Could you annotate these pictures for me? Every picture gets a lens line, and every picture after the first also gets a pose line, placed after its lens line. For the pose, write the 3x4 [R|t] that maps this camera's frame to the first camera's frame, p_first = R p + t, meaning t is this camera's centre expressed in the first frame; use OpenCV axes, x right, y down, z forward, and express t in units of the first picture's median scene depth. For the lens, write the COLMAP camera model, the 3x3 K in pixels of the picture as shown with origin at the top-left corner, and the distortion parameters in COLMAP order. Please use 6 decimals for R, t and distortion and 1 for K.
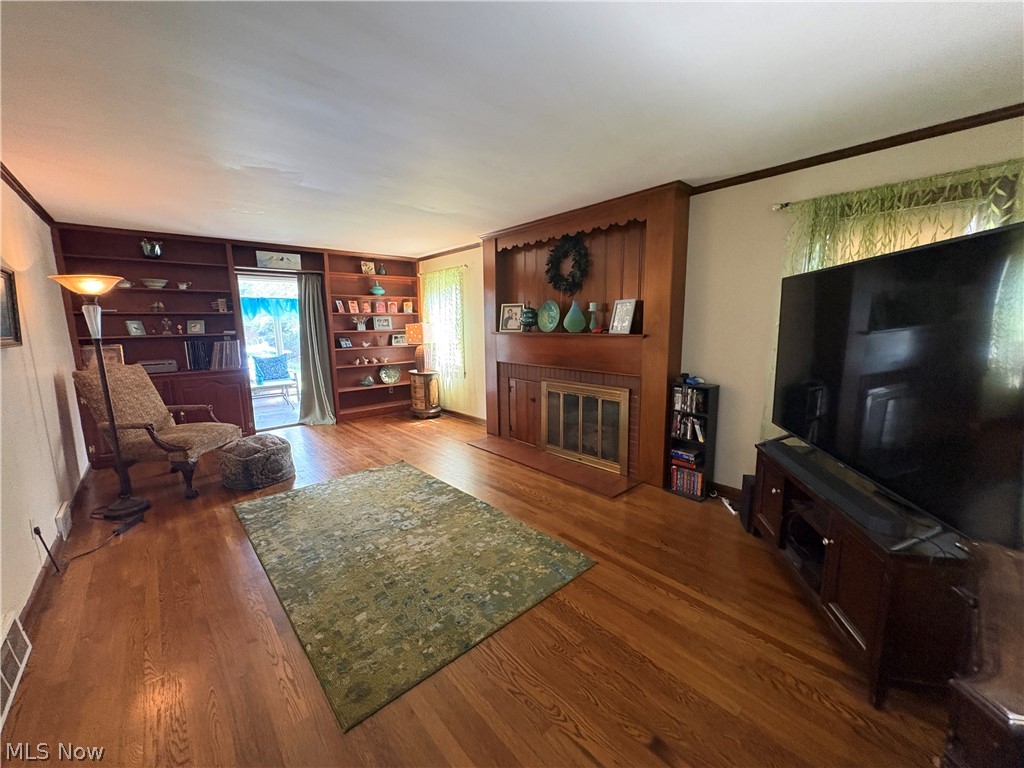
lens RADIAL K [[406.2, 0, 511.0], [0, 406.2, 384.0], [0, 0, 1]] dist [-0.002311, 0.000984]
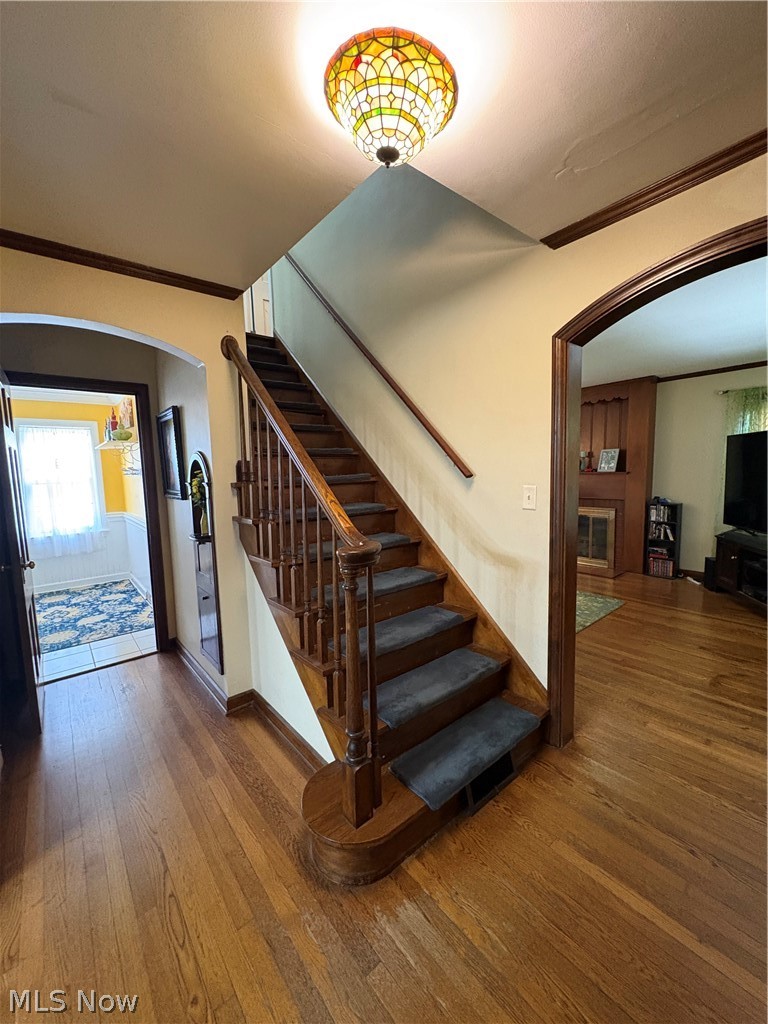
lens RADIAL K [[406.2, 0, 385.6], [0, 406.2, 513.0], [0, 0, 1]] dist [-0.002311, 0.000984]
pose [[0.999170, -0.015368, -0.037735, -0.486335], [0.013806, 0.999051, -0.041302, 0.076725], [0.038334, 0.040747, 0.998434, -0.509168]]
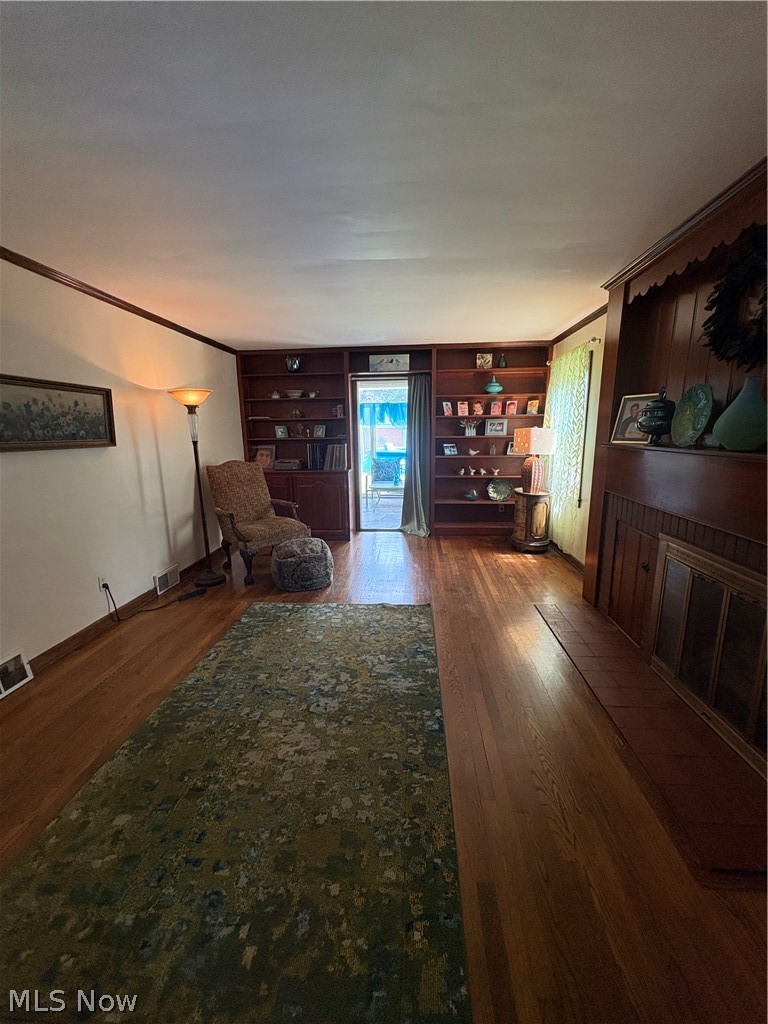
lens RADIAL K [[406.2, 0, 384.2], [0, 406.2, 511.7], [0, 0, 1]] dist [-0.002311, 0.000984]
pose [[0.695789, 0.146421, -0.703163, 0.228280], [-0.104878, 0.989219, 0.102208, -0.069288], [0.710548, 0.002631, 0.703644, 0.435555]]
